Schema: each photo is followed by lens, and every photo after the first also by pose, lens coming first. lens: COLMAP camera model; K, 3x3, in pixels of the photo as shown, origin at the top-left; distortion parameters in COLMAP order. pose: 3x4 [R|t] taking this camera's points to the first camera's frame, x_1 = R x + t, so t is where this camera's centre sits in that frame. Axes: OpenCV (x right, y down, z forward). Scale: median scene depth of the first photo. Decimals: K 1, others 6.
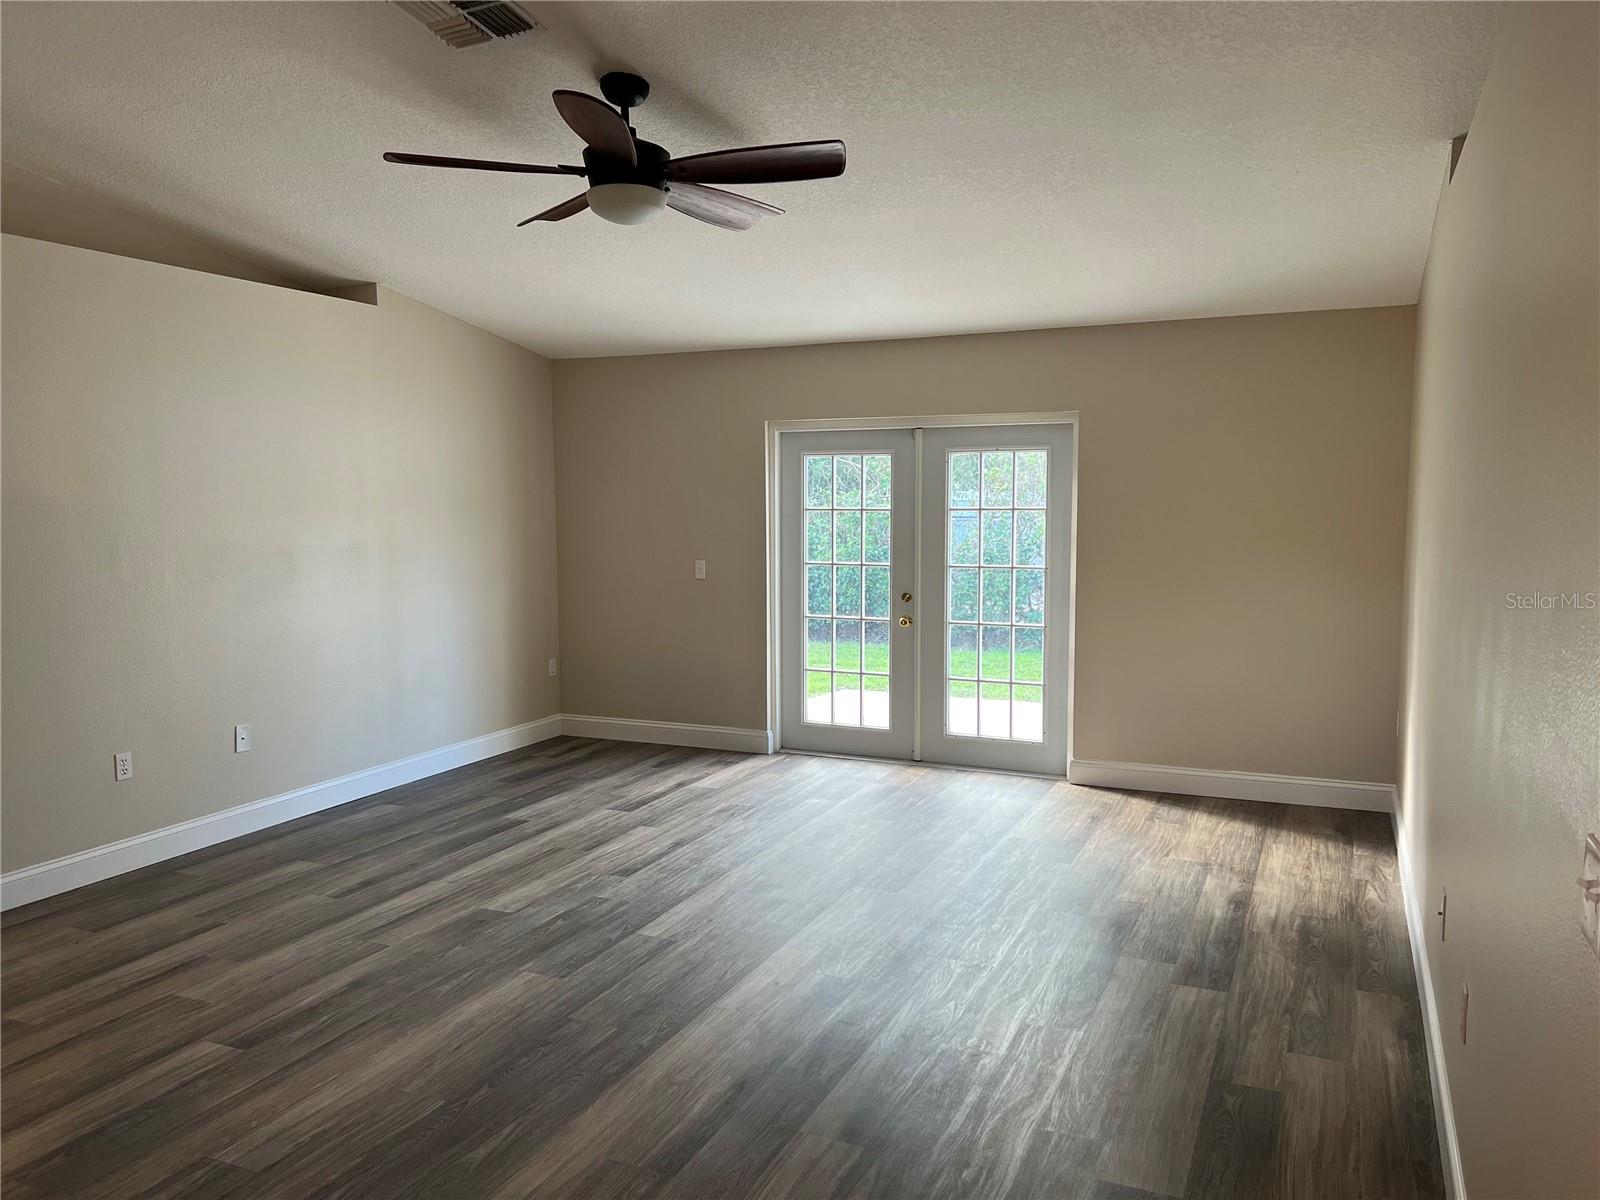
lens RADIAL K [[1206.6, 0, 800.0], [0, 1206.6, 600.0], [0, 0, 1]] dist [0.041989, -0.000319]
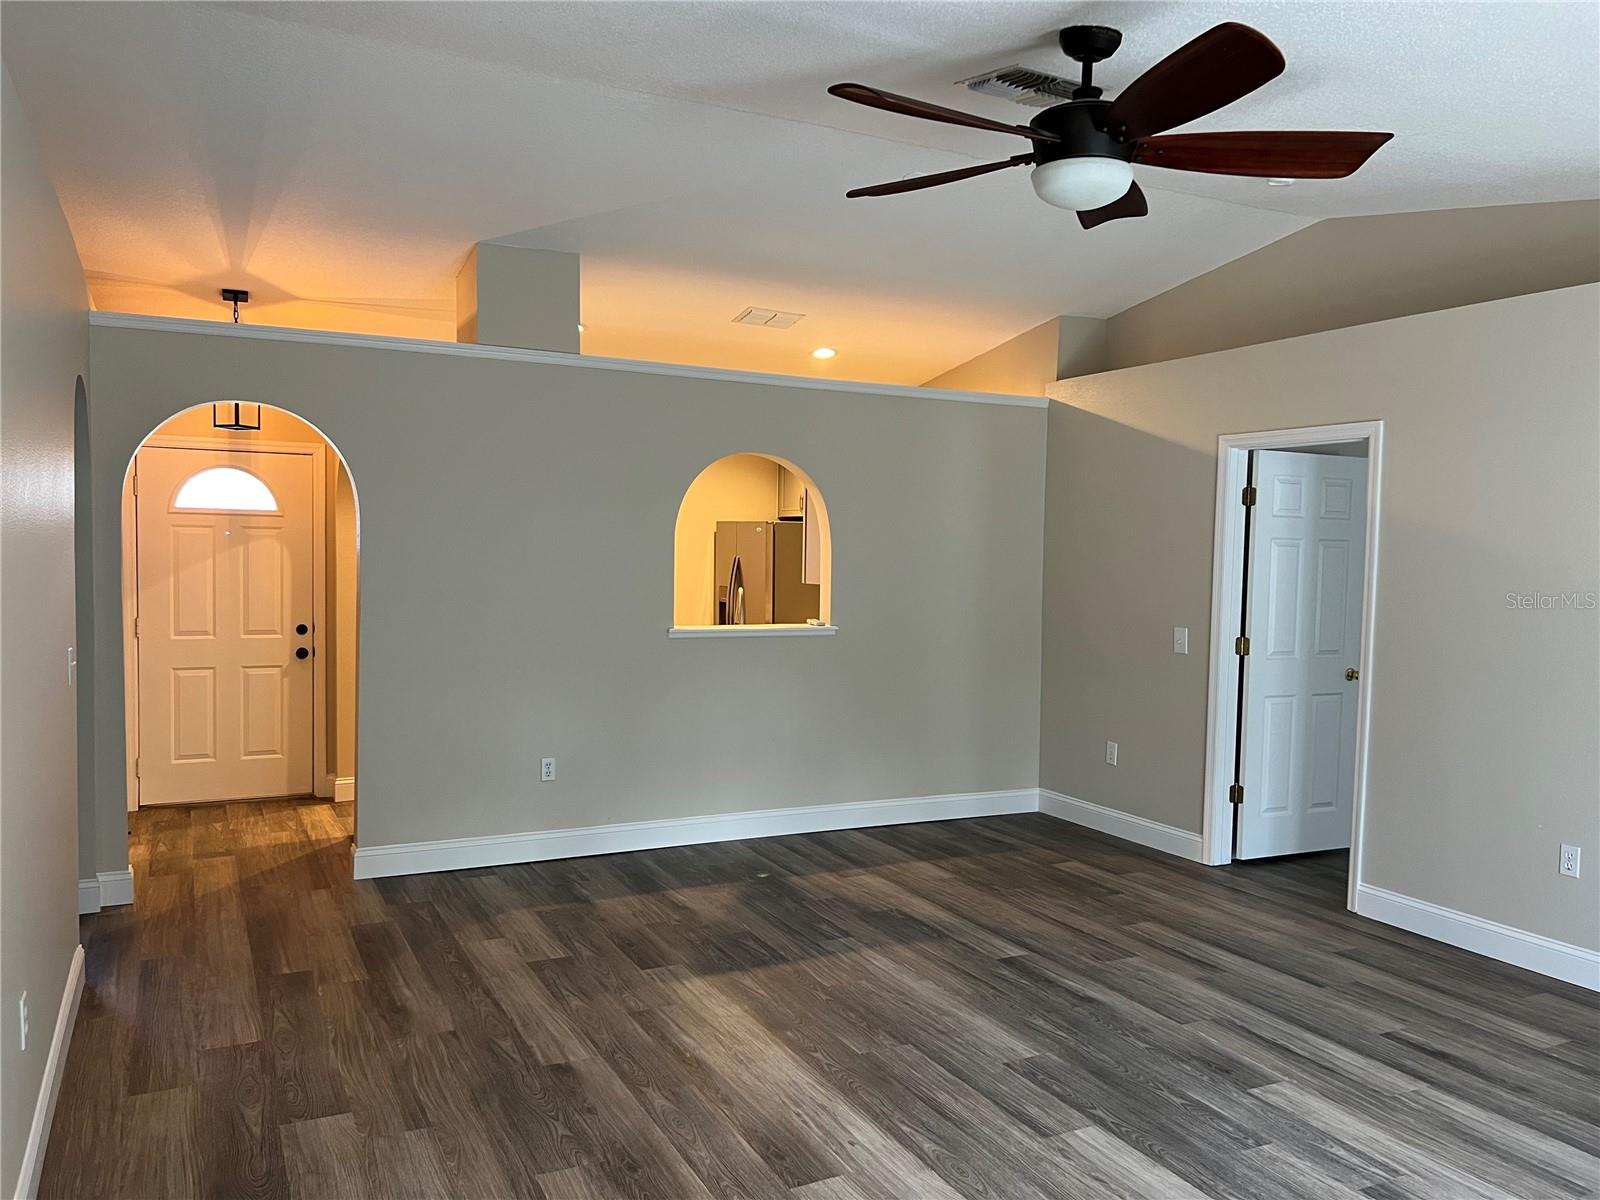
lens RADIAL K [[1206.6, 0, 800.0], [0, 1206.6, 600.0], [0, 0, 1]] dist [0.041989, -0.000319]
pose [[-0.634463, 0.025721, -0.772525, 0.552212], [-0.080490, 0.991814, 0.099128, -0.108065], [0.768751, 0.125074, -0.627199, 1.279152]]
